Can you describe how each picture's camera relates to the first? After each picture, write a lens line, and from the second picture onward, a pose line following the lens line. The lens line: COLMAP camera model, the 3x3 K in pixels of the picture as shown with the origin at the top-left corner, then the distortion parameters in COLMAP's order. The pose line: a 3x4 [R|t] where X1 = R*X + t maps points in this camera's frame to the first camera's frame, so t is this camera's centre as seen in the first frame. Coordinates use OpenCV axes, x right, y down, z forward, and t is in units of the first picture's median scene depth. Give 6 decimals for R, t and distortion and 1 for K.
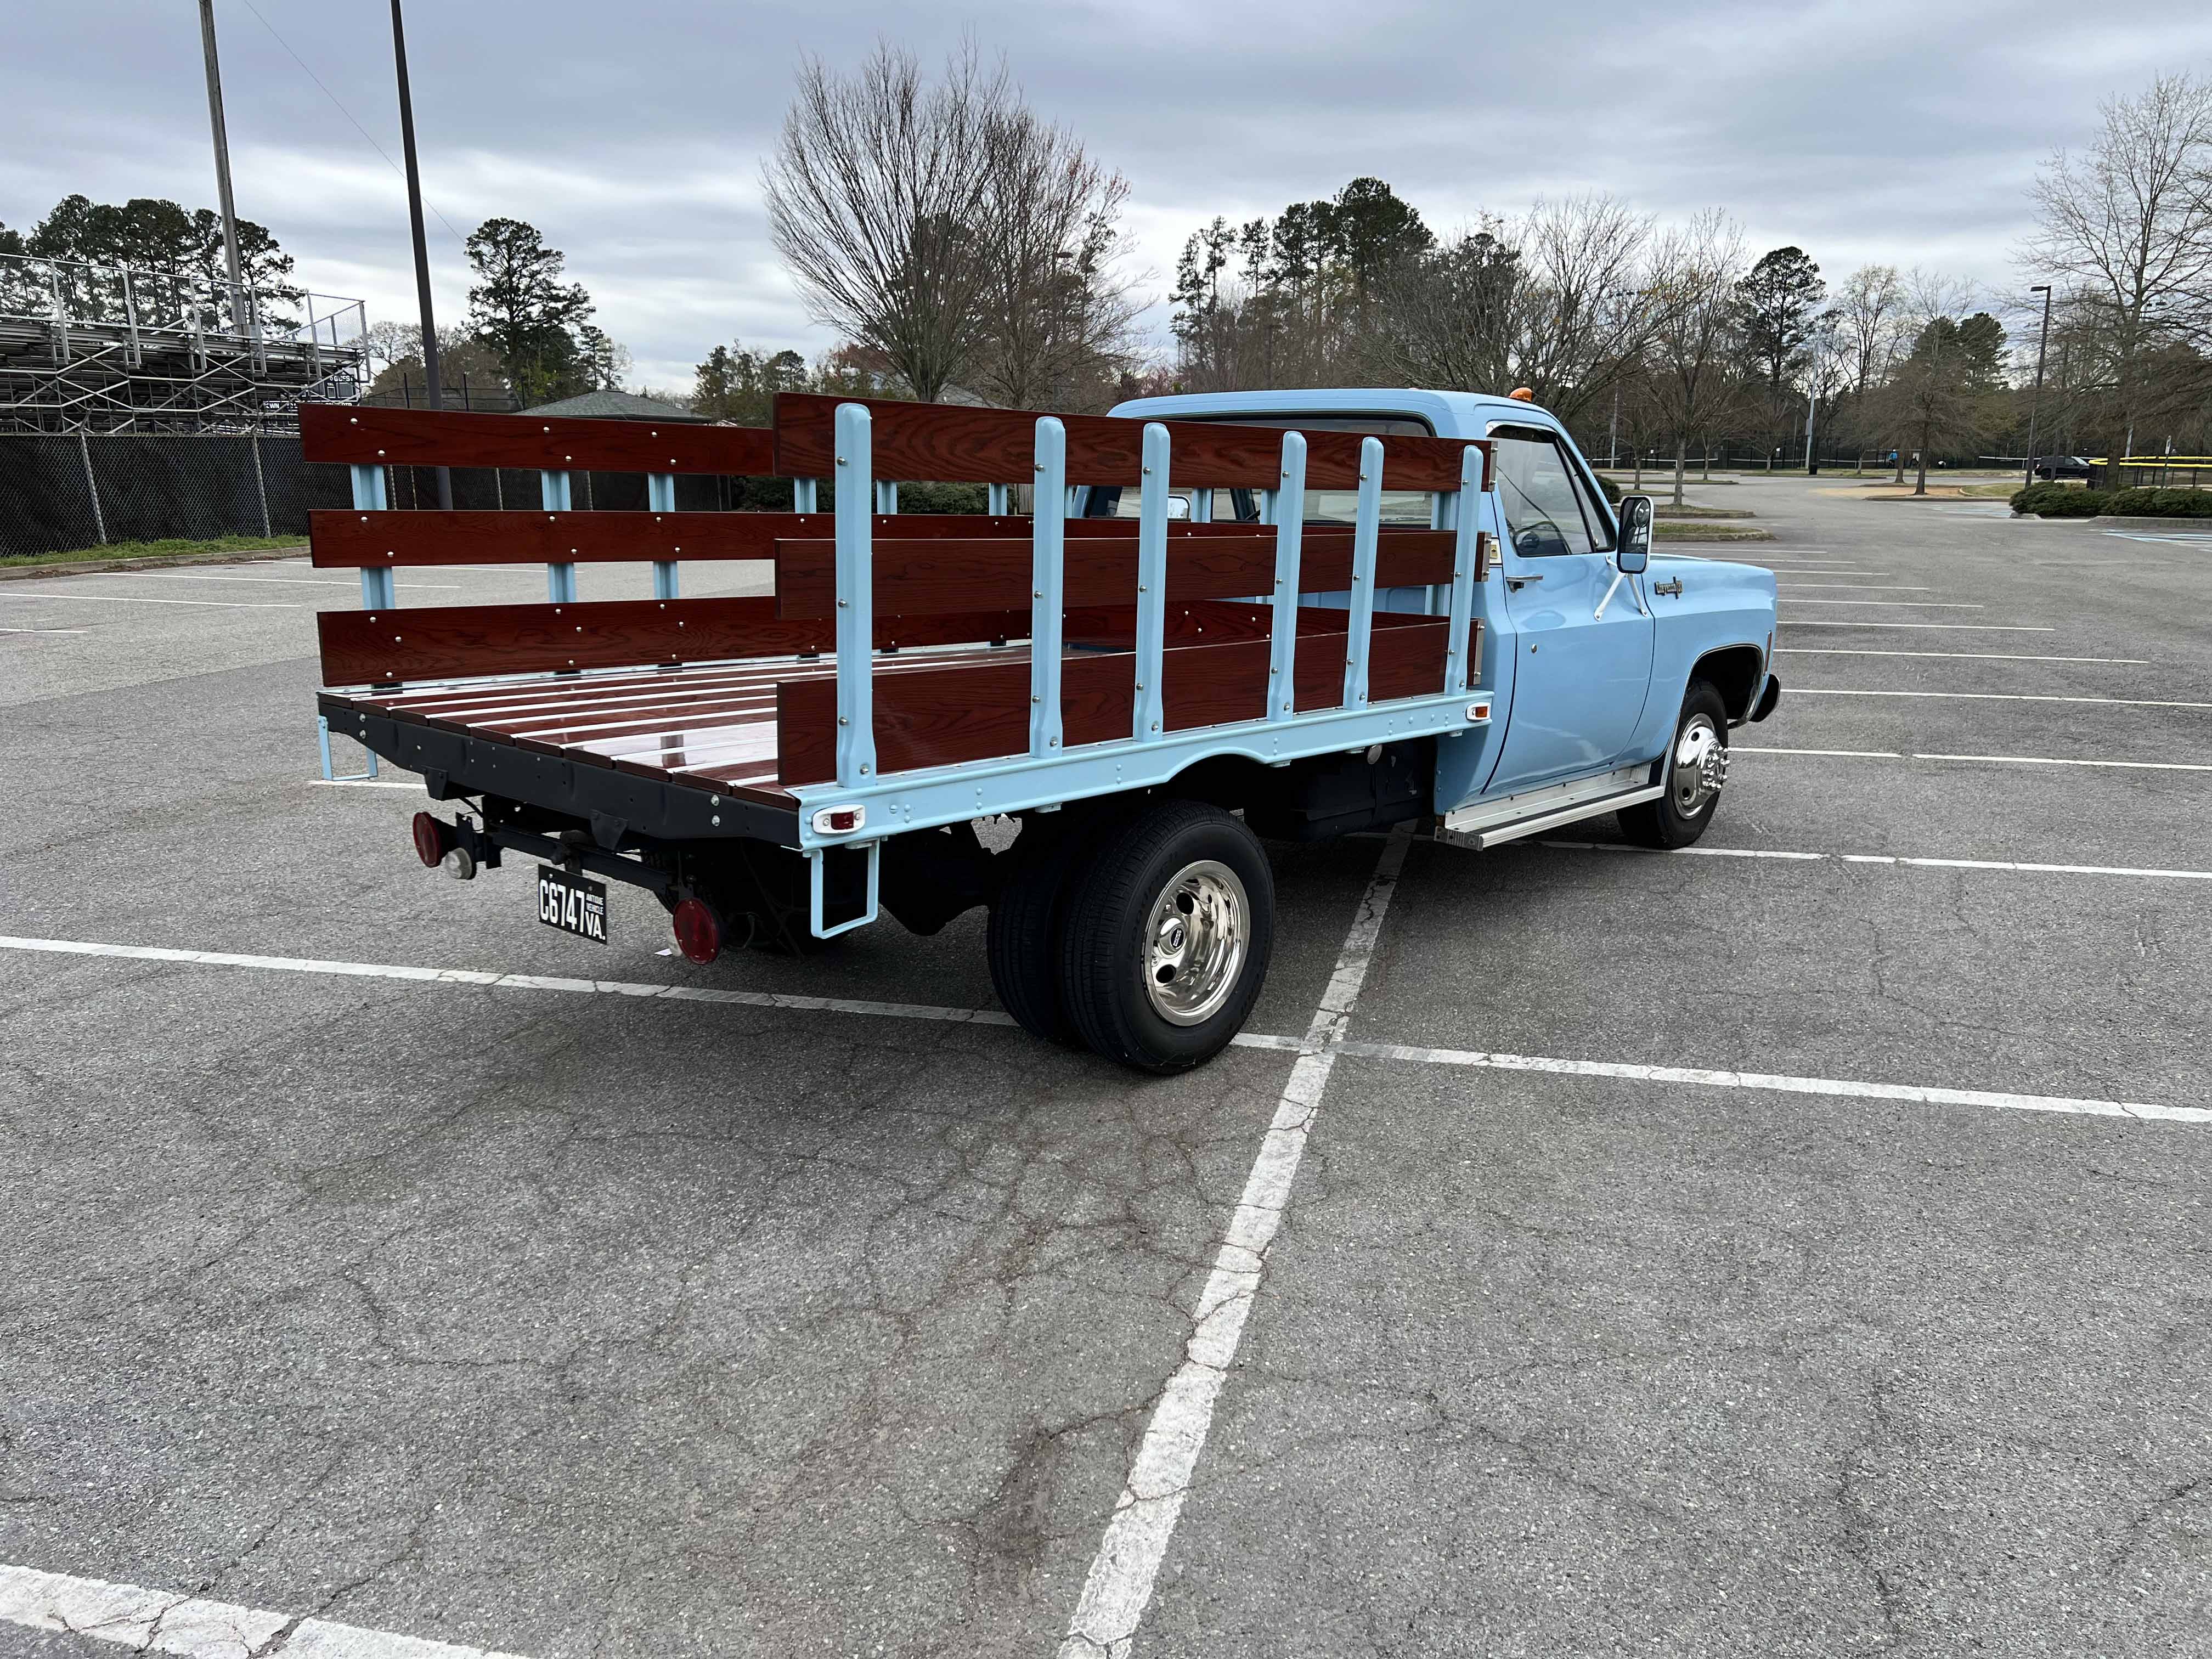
lens RADIAL K [[1646.4, 0, 1125.6], [0, 1646.4, 828.8], [0, 0, 1]] dist [0.074484, -0.094011]
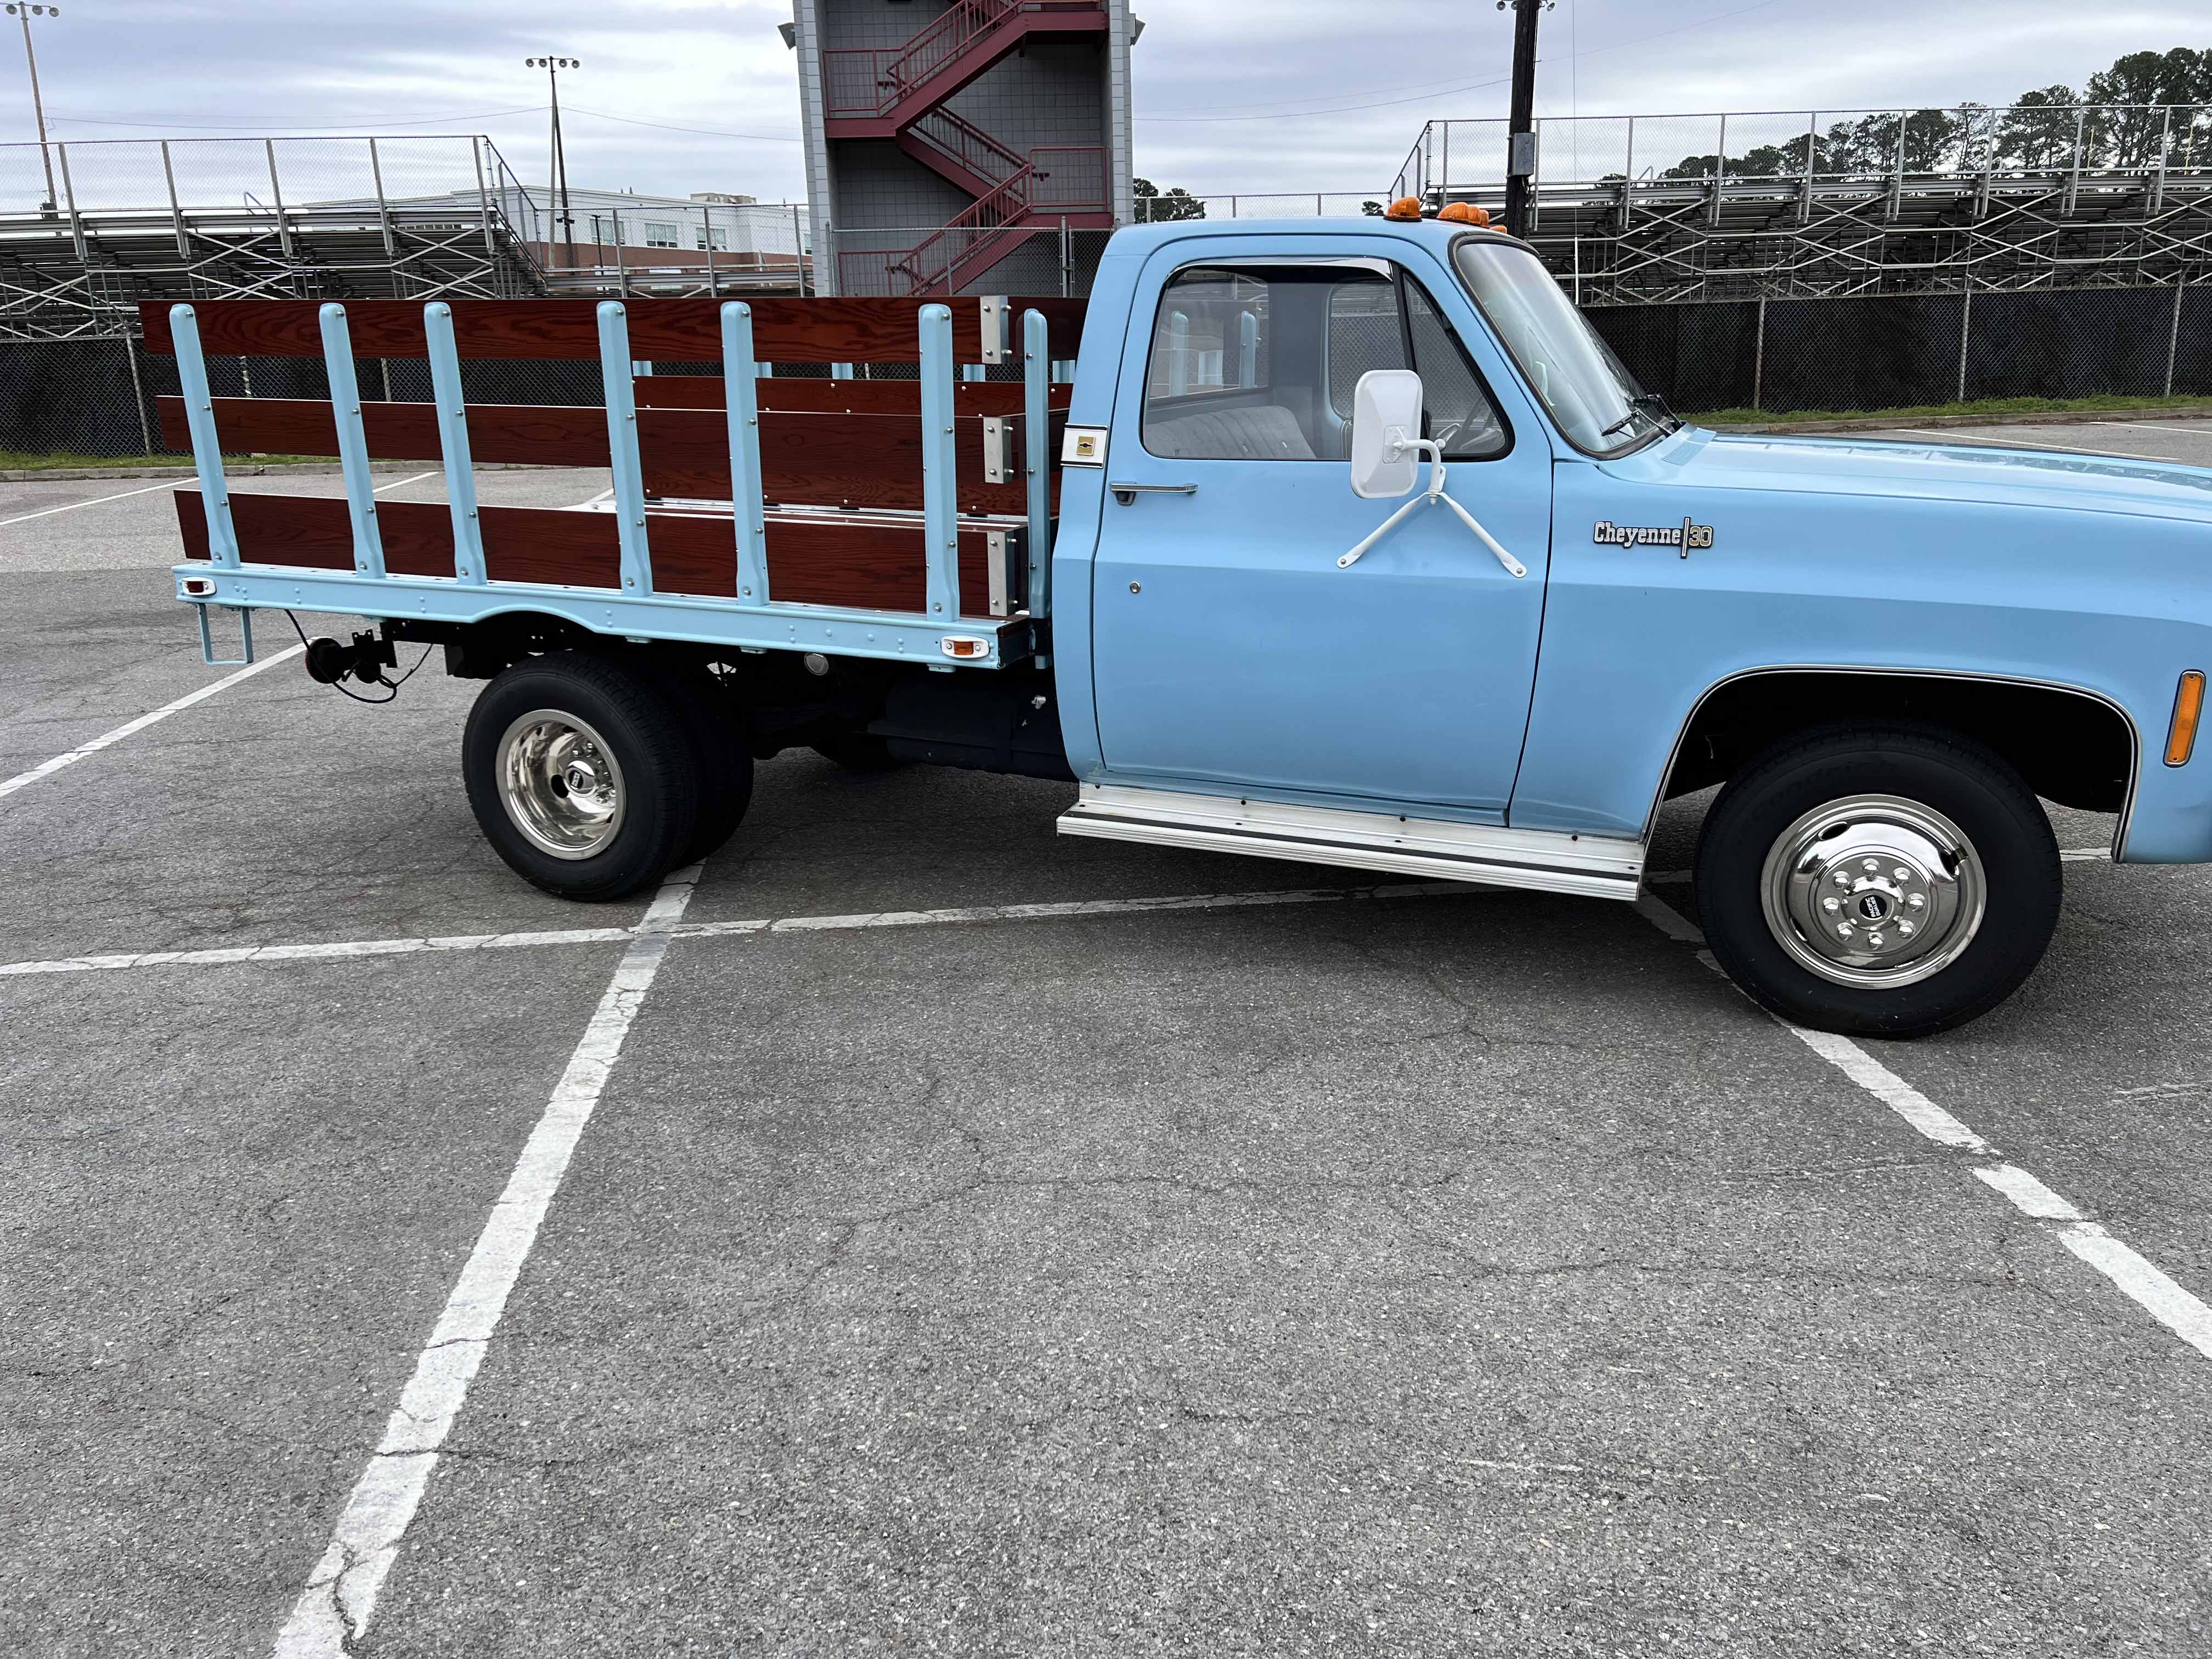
lens RADIAL K [[1646.4, 0, 1125.6], [0, 1646.4, 828.8], [0, 0, 1]] dist [0.074484, -0.094011]
pose [[0.338326, 0.256325, -0.905446, 0.858664], [-0.180237, 0.962025, 0.204995, -0.143007], [0.923607, 0.093839, 0.371677, 0.688635]]
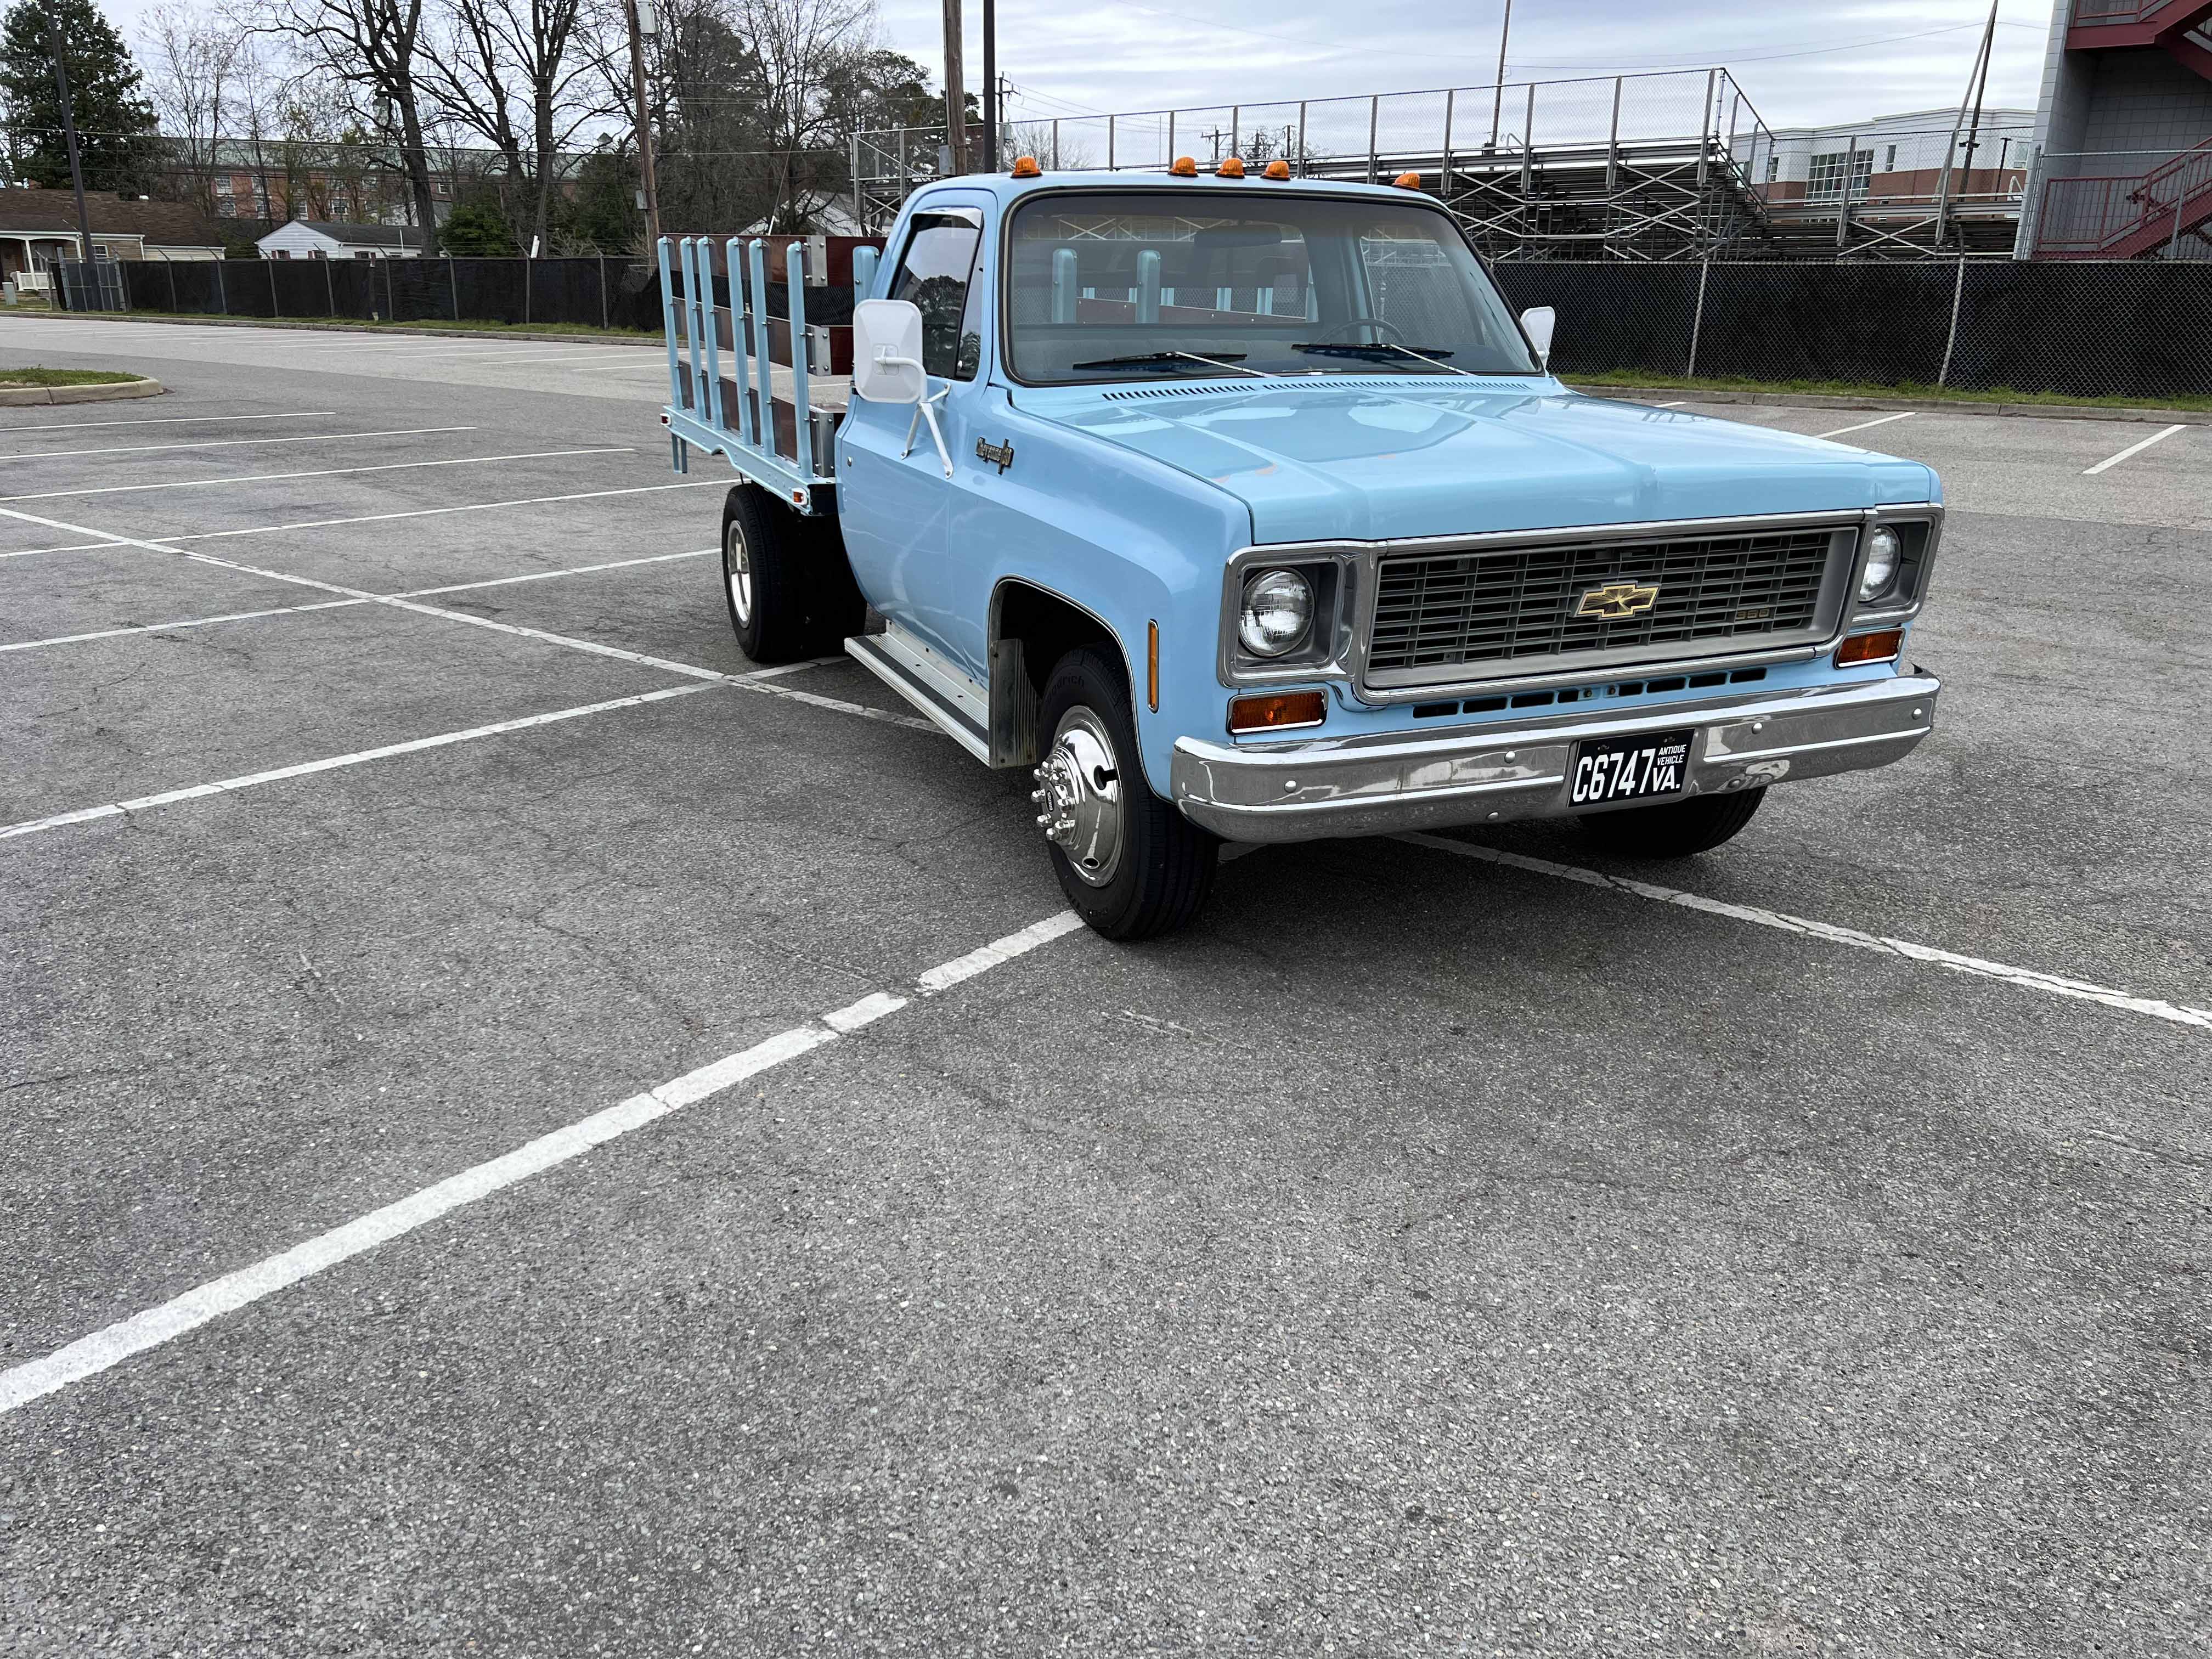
lens RADIAL K [[1637.2, 0, 1106.0], [0, 1637.2, 829.5], [0, 0, 1]] dist [0.077125, -0.079248]
pose [[-0.415048, 0.280769, -0.865393, 0.989418], [-0.206085, 0.897452, 0.390010, -0.298412], [0.886151, 0.340218, -0.314623, 1.398238]]
